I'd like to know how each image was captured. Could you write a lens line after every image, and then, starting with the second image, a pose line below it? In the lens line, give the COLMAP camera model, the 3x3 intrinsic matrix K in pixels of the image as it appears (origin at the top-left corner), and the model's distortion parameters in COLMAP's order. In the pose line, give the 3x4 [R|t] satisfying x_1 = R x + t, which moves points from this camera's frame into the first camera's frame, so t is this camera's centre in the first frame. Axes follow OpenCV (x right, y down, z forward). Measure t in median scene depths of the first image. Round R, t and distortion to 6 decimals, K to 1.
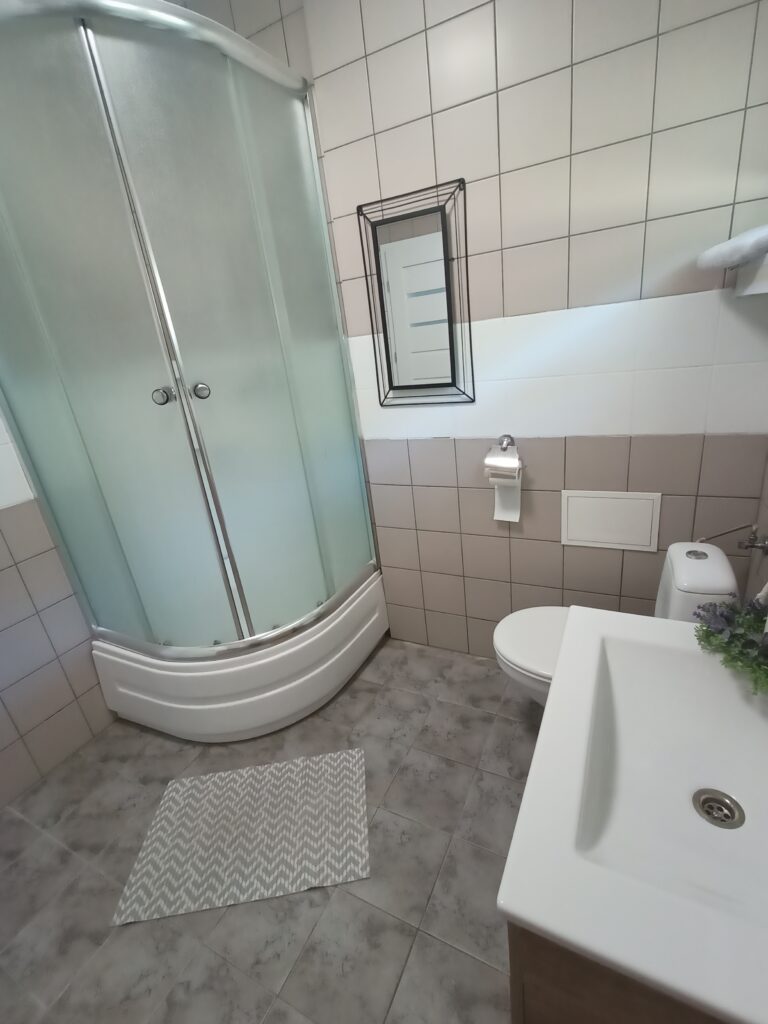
lens RADIAL K [[462.4, 0, 387.9], [0, 462.4, 510.2], [0, 0, 1]] dist [0.002076, -0.000058]
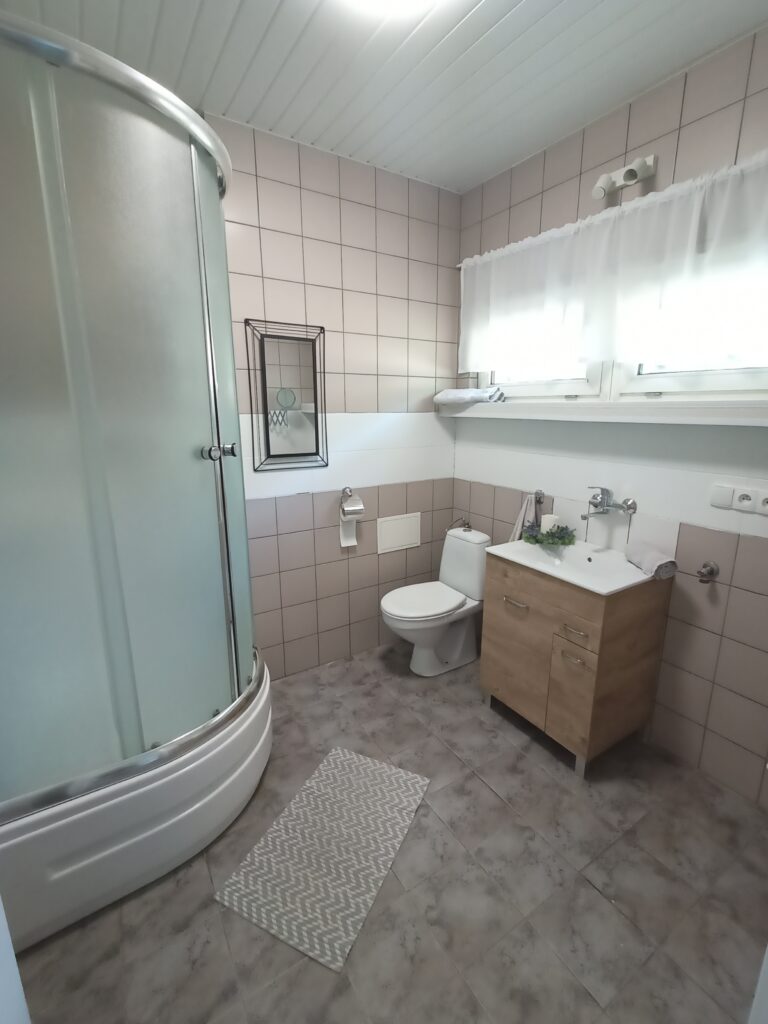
lens RADIAL K [[462.4, 0, 387.6], [0, 462.4, 511.1], [0, 0, 1]] dist [0.002076, -0.000058]
pose [[0.509283, -0.077859, 0.857070, -0.992491], [0.247856, 0.966972, -0.059436, 0.035797], [-0.824135, 0.242700, 0.511760, 0.141745]]
